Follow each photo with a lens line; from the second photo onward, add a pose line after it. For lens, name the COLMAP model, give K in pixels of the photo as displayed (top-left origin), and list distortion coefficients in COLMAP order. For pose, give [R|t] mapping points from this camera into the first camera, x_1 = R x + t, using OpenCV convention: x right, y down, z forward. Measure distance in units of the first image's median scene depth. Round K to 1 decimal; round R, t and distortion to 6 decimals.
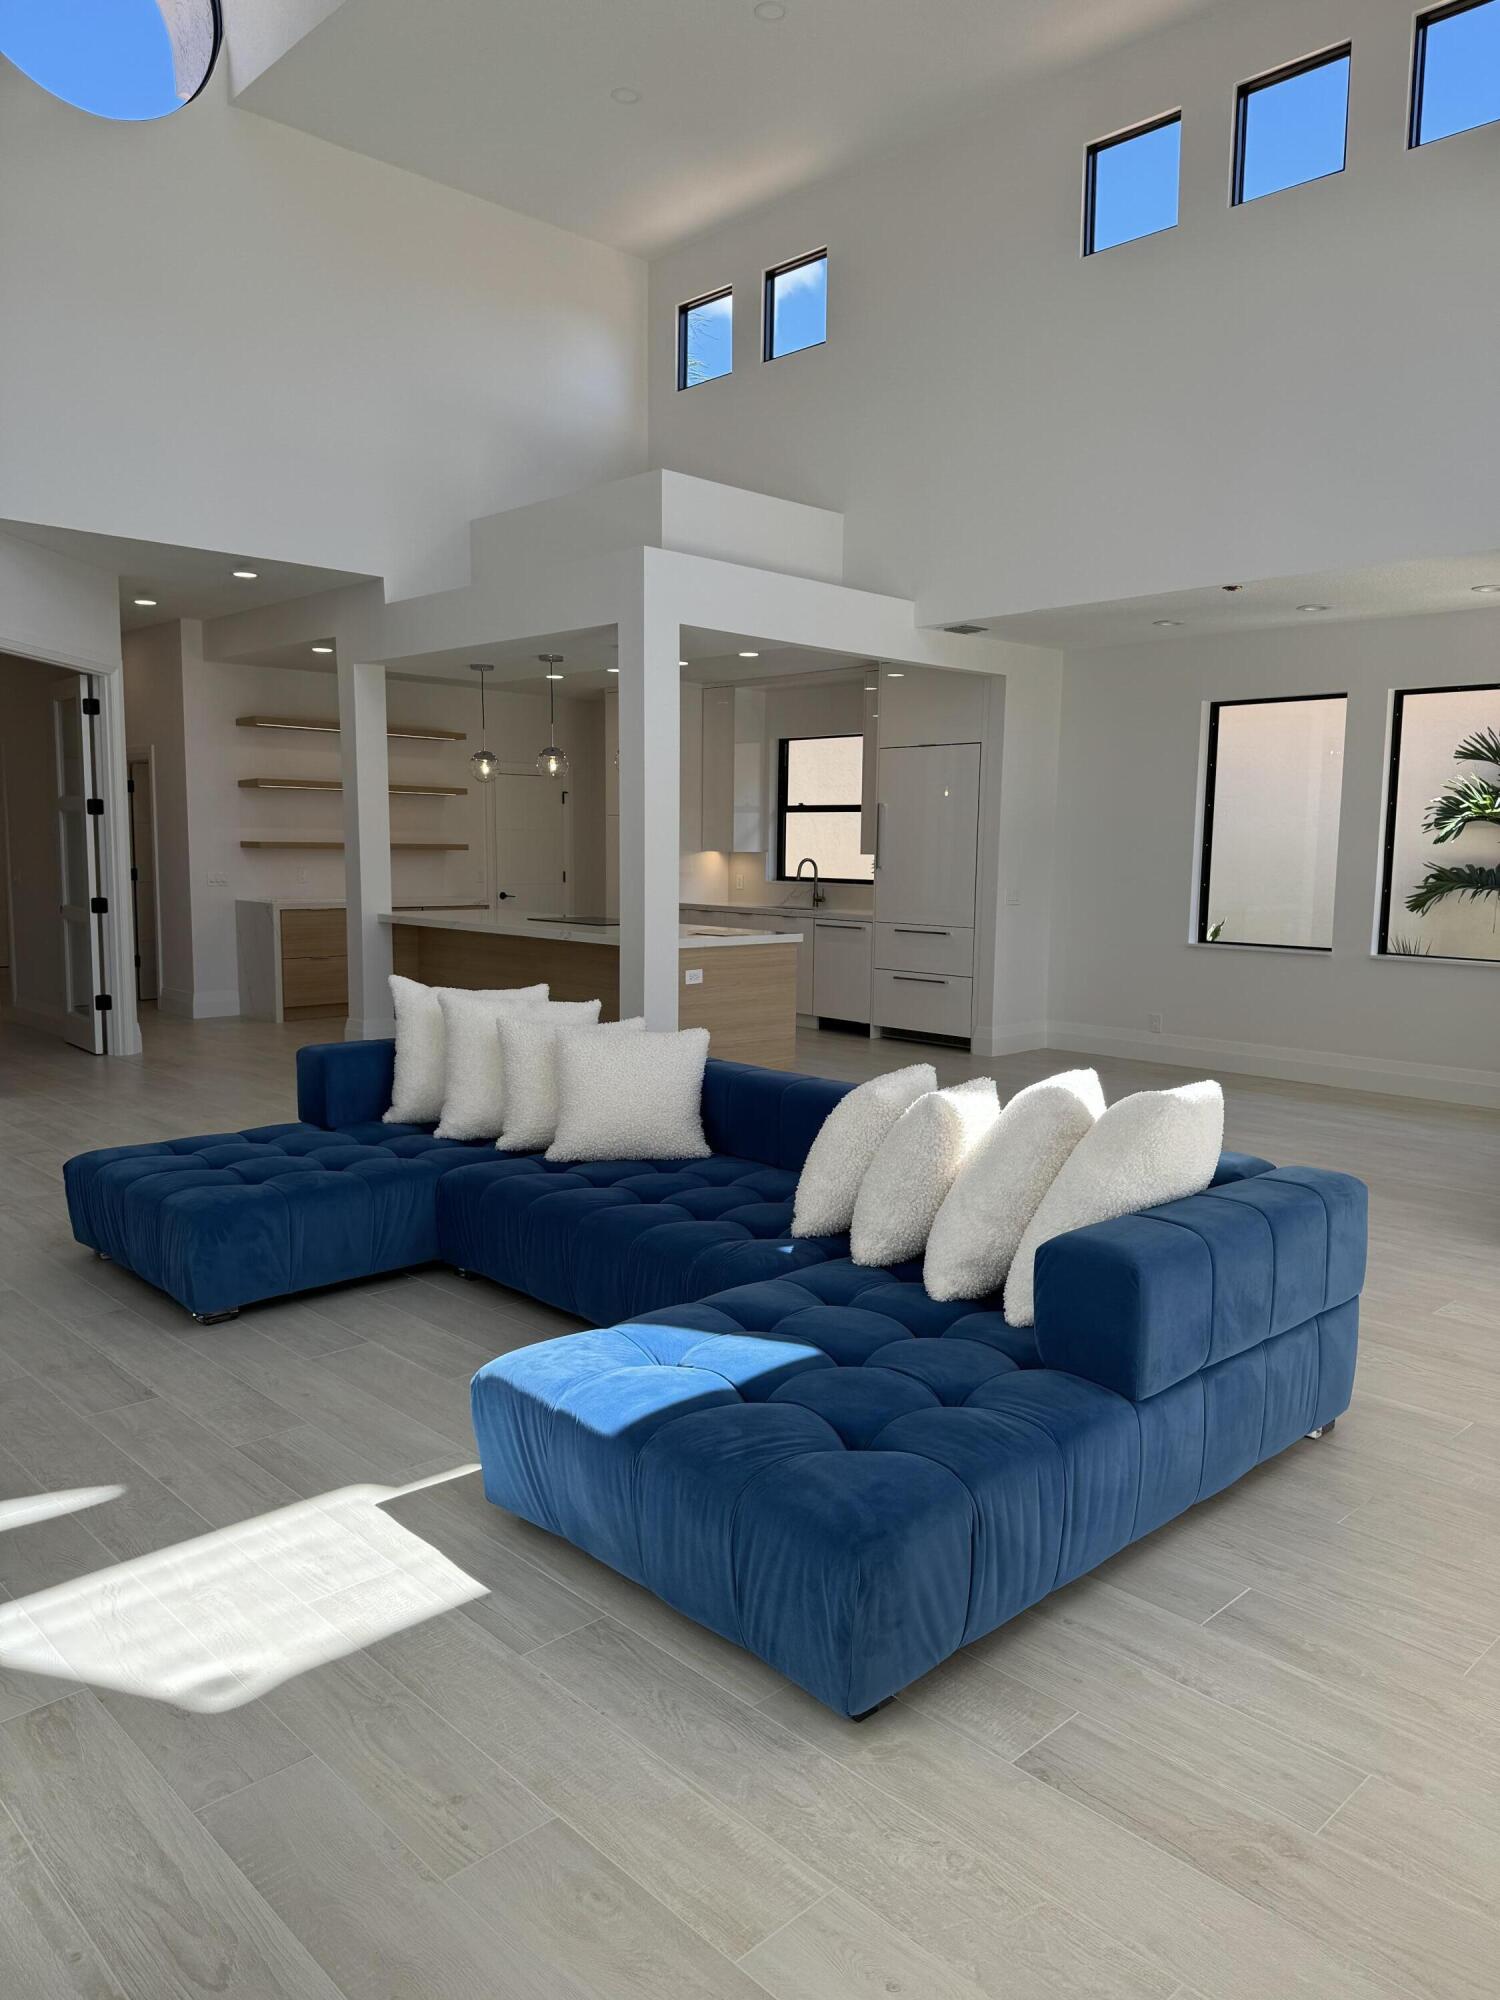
lens RADIAL K [[1403.0, 0, 745.6], [0, 1403.0, 1019.4], [0, 0, 1]] dist [0.009145, -0.001267]
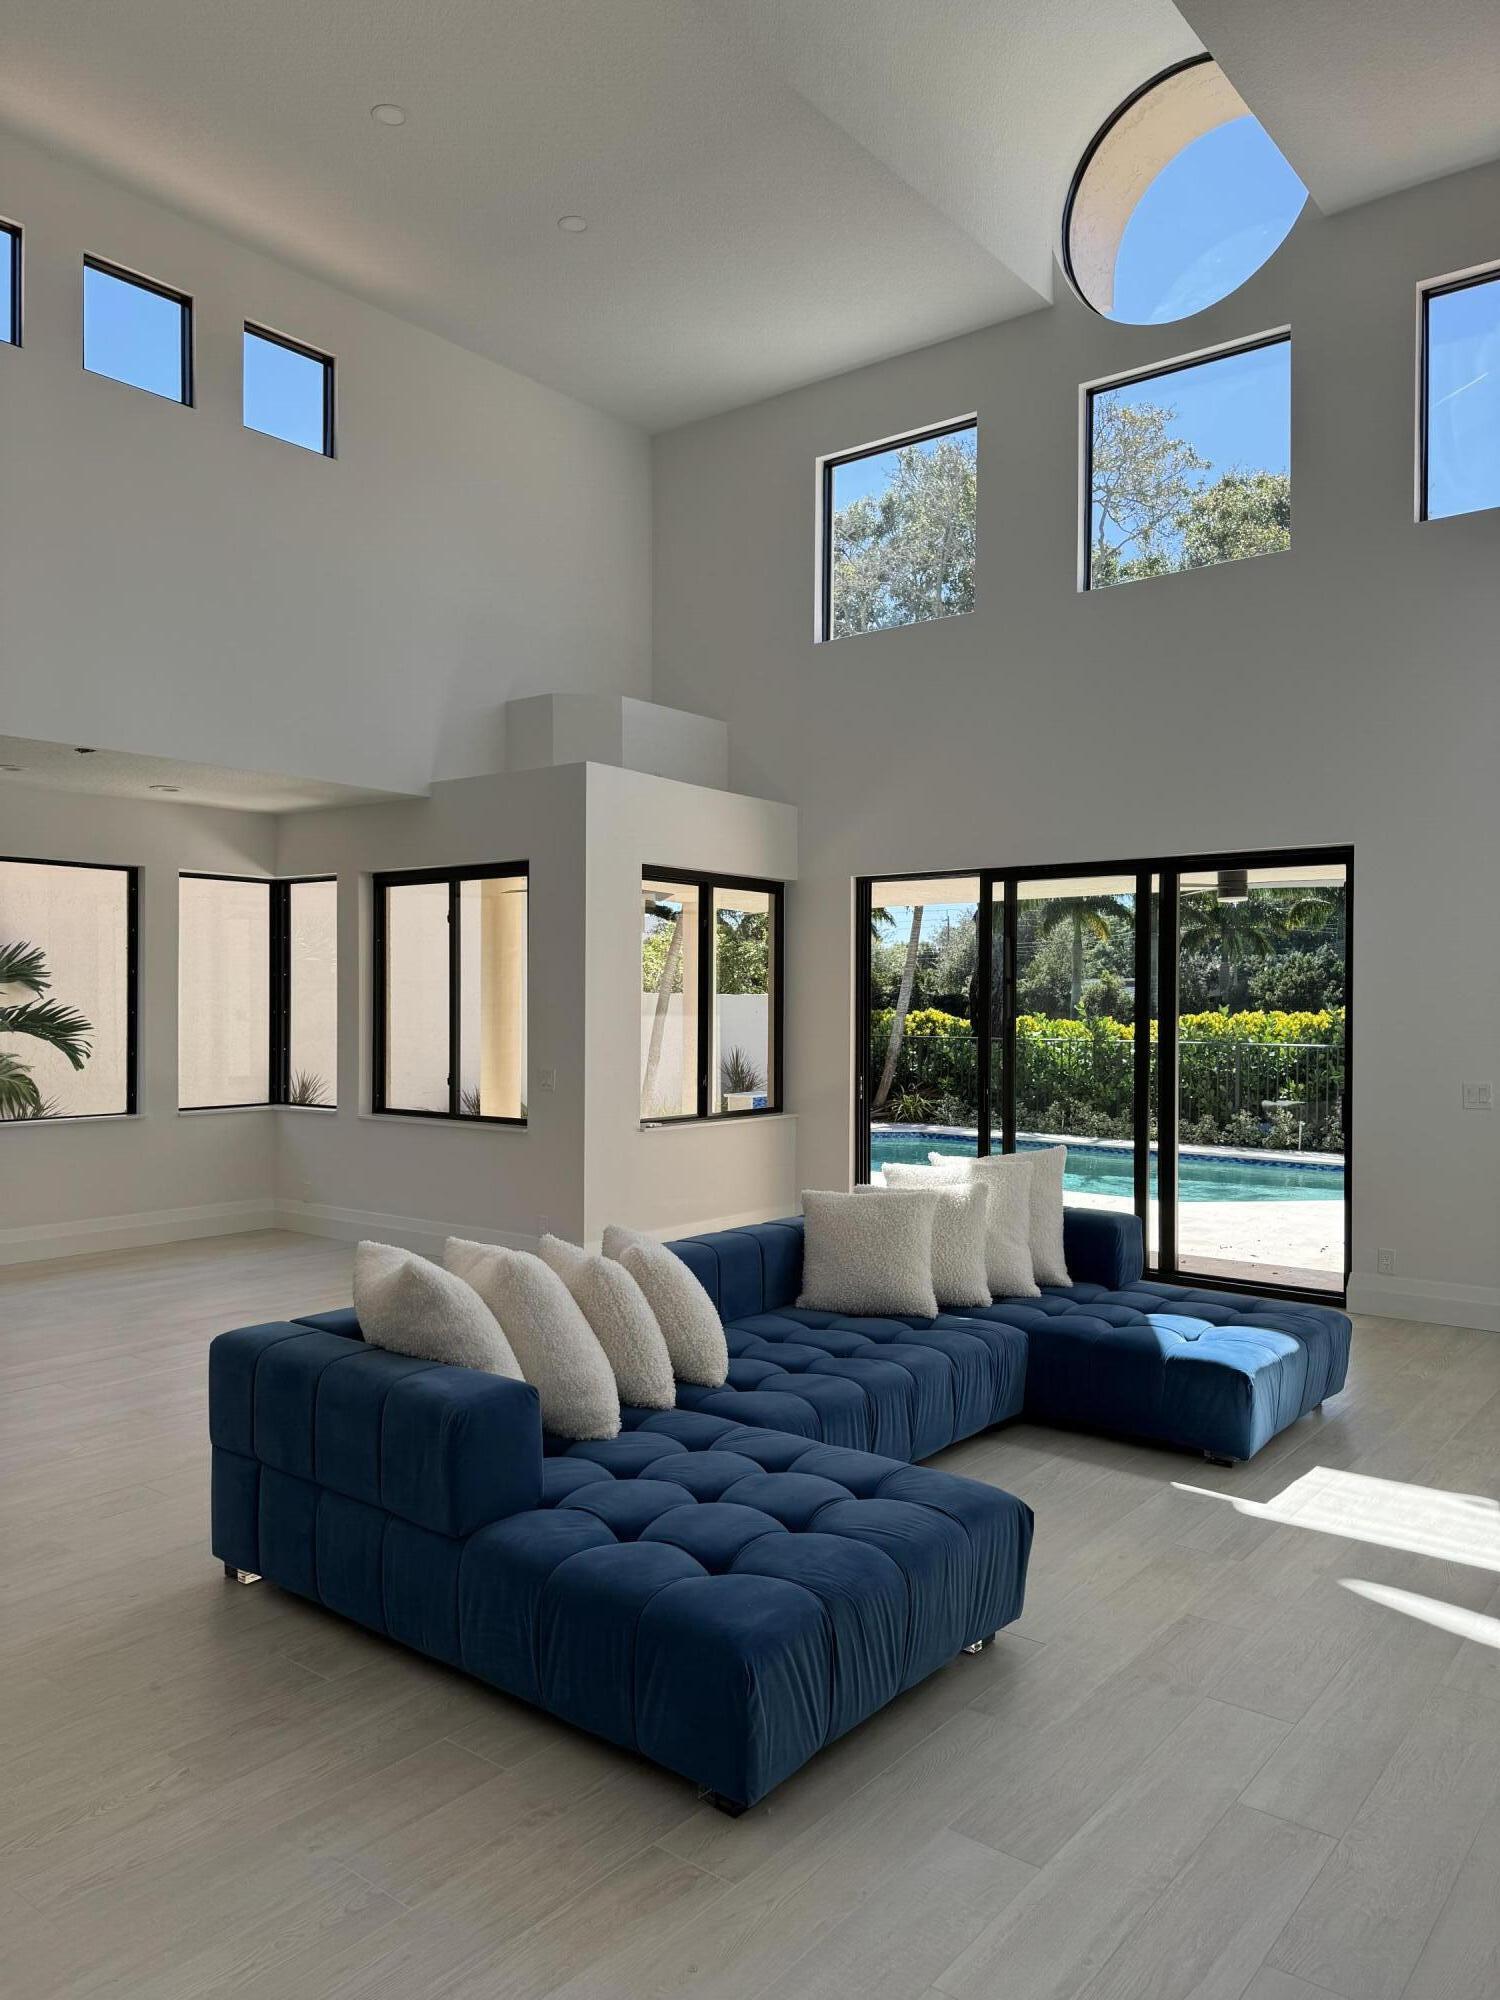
lens RADIAL K [[1403.0, 0, 743.3], [0, 1403.0, 983.2], [0, 0, 1]] dist [0.009145, -0.001267]
pose [[-0.115243, -0.026488, 0.992984, -1.705514], [0.111328, 0.993002, 0.039409, -0.321633], [-0.987079, 0.115088, -0.111488, 1.705680]]
